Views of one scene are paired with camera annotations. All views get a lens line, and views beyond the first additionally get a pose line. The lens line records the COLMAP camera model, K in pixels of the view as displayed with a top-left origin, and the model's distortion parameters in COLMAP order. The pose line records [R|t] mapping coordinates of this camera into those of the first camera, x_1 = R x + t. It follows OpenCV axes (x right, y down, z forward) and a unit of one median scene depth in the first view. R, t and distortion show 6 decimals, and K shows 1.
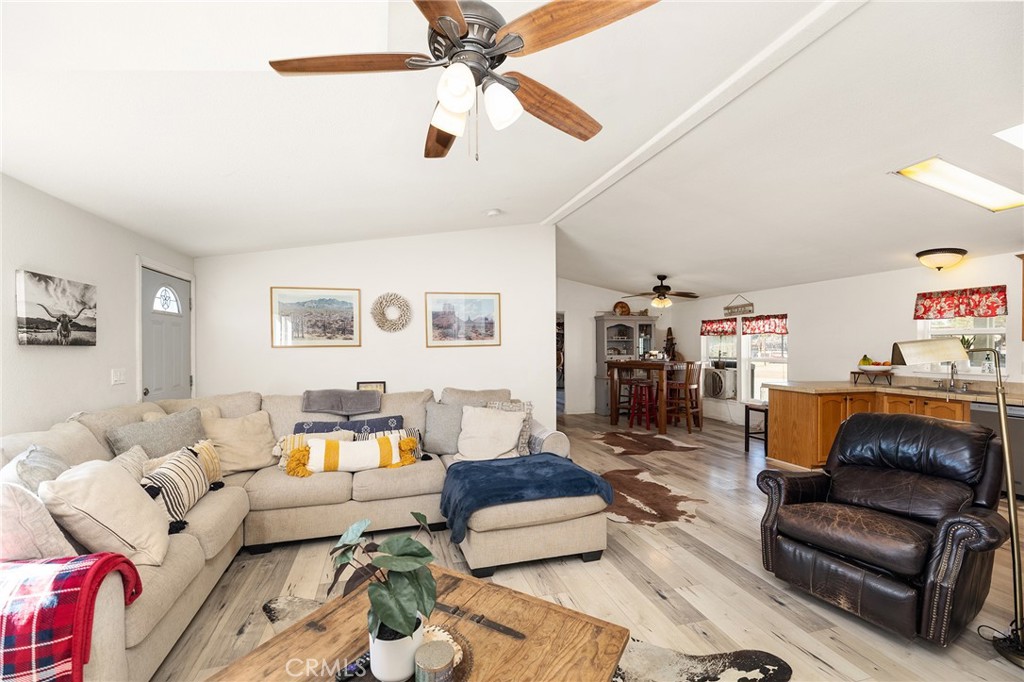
lens RADIAL K [[451.5, 0, 506.2], [0, 451.5, 349.7], [0, 0, 1]] dist [-0.003637, -0.001417]
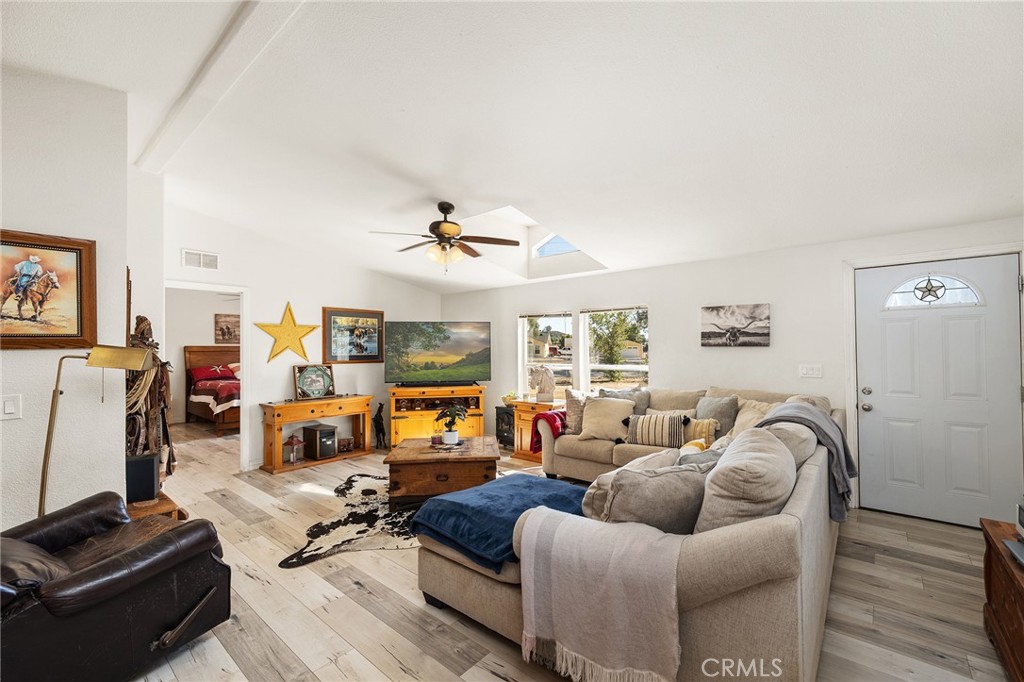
lens RADIAL K [[451.5, 0, 528.5], [0, 451.5, 338.6], [0, 0, 1]] dist [-0.003637, -0.001417]
pose [[-0.839643, -0.006140, -0.543103, 0.203352], [0.002584, 0.999880, -0.015298, -0.004826], [0.543132, -0.014248, -0.839526, 0.732724]]
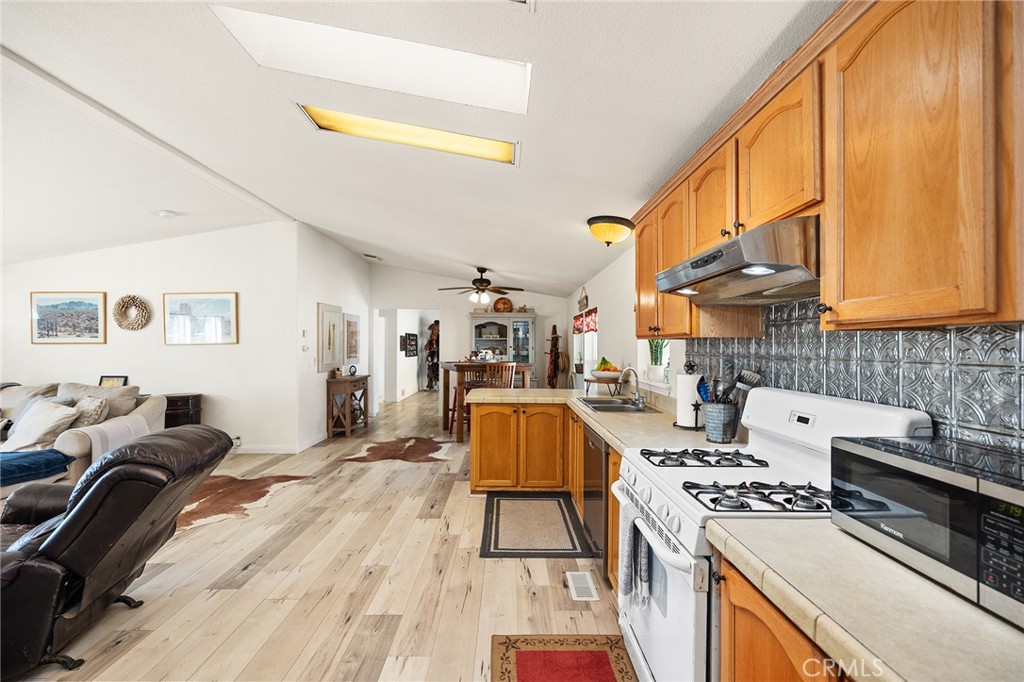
lens RADIAL K [[451.5, 0, 526.1], [0, 451.5, 347.0], [0, 0, 1]] dist [-0.003637, -0.001417]
pose [[0.963620, 0.006723, -0.267190, 0.673267], [-0.007740, 0.999966, -0.002752, -0.003049], [0.267163, 0.004720, 0.963640, 0.152287]]
